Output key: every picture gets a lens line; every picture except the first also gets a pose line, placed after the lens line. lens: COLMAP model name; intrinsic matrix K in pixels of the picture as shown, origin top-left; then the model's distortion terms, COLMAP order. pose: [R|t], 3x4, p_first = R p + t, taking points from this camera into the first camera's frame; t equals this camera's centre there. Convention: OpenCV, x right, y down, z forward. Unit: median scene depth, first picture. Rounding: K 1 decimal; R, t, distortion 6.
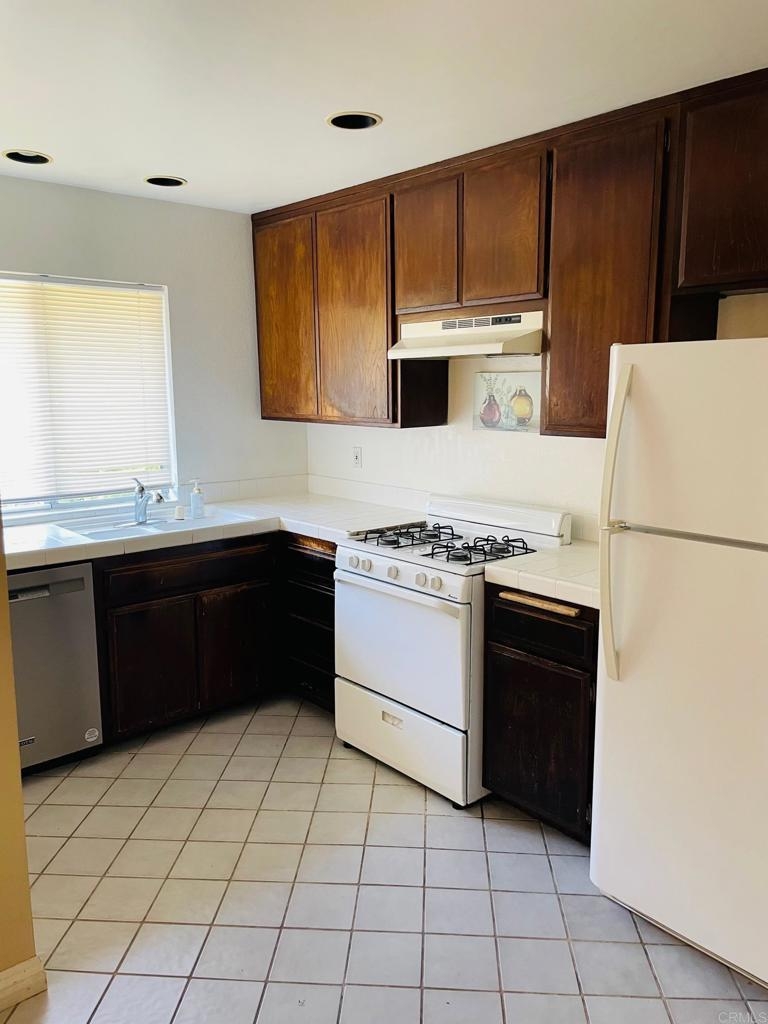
lens RADIAL K [[778.0, 0, 385.8], [0, 778.0, 513.7], [0, 0, 1]] dist [0.024168, -0.005100]
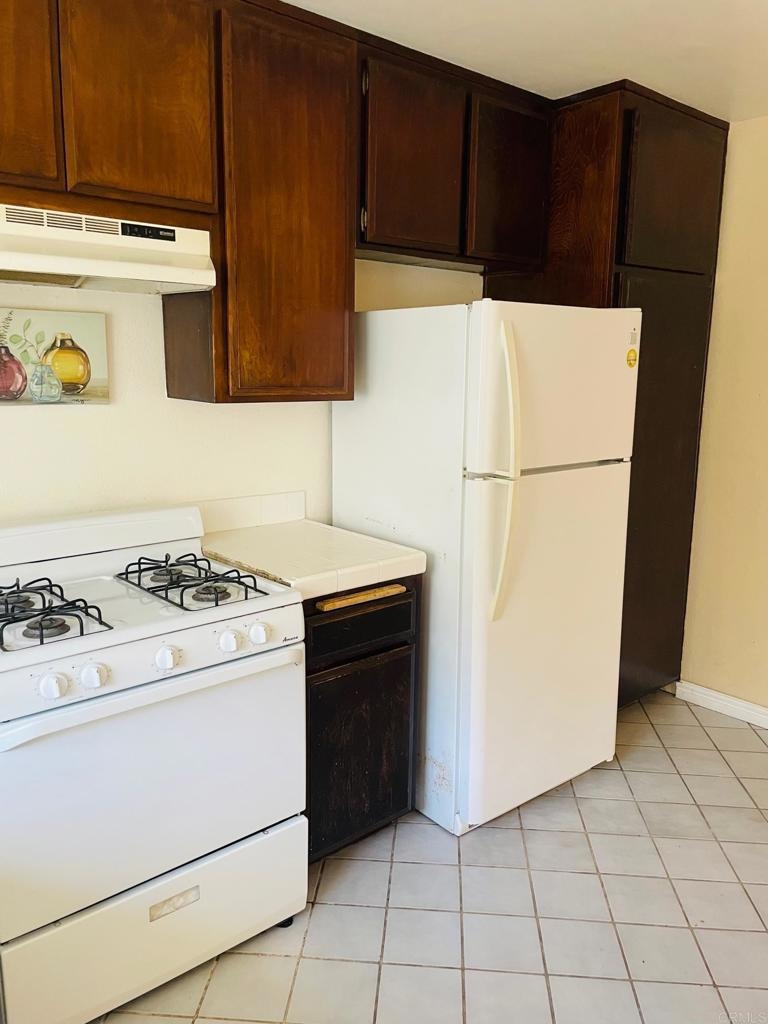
lens RADIAL K [[778.0, 0, 385.1], [0, 778.0, 509.7], [0, 0, 1]] dist [0.024168, -0.005100]
pose [[0.008185, -0.187286, 0.982271, -0.509844], [0.146435, 0.971939, 0.184096, -0.107116], [-0.989186, 0.142332, 0.035381, 0.771412]]
